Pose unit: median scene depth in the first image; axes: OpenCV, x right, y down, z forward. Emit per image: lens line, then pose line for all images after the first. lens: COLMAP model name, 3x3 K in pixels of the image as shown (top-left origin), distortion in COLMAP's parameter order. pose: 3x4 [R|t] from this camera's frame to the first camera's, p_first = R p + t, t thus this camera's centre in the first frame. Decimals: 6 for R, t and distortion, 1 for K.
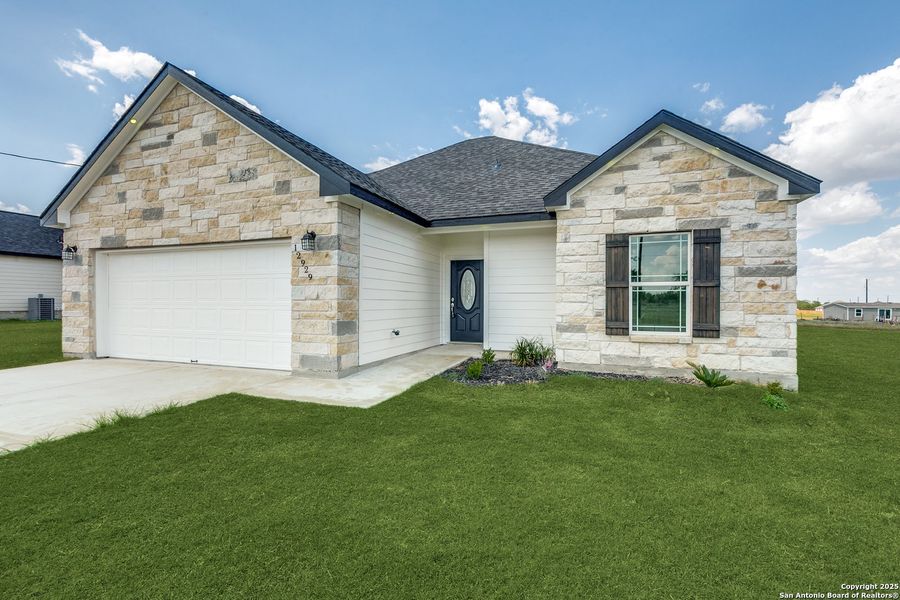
lens RADIAL K [[400.1, 0, 446.6], [0, 400.1, 302.3], [0, 0, 1]] dist [0.002787, -0.000794]
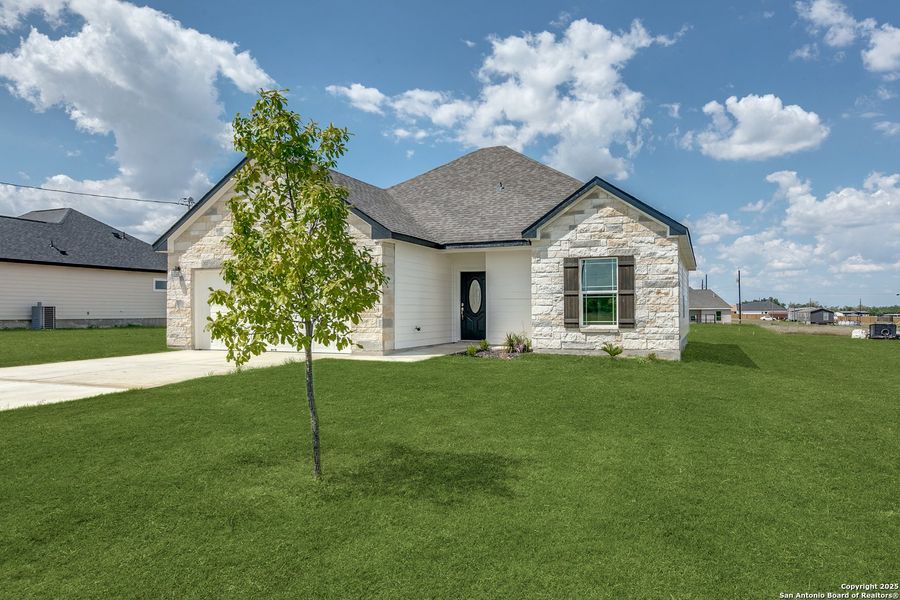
lens RADIAL K [[626.8, 0, 468.0], [0, 626.8, 297.8], [0, 0, 1]] dist [0.004582, -0.000013]
pose [[0.999879, -0.007187, -0.013818, 0.084355], [0.006899, 0.999760, -0.020780, 0.018144], [0.013964, 0.020682, 0.999689, -1.264009]]
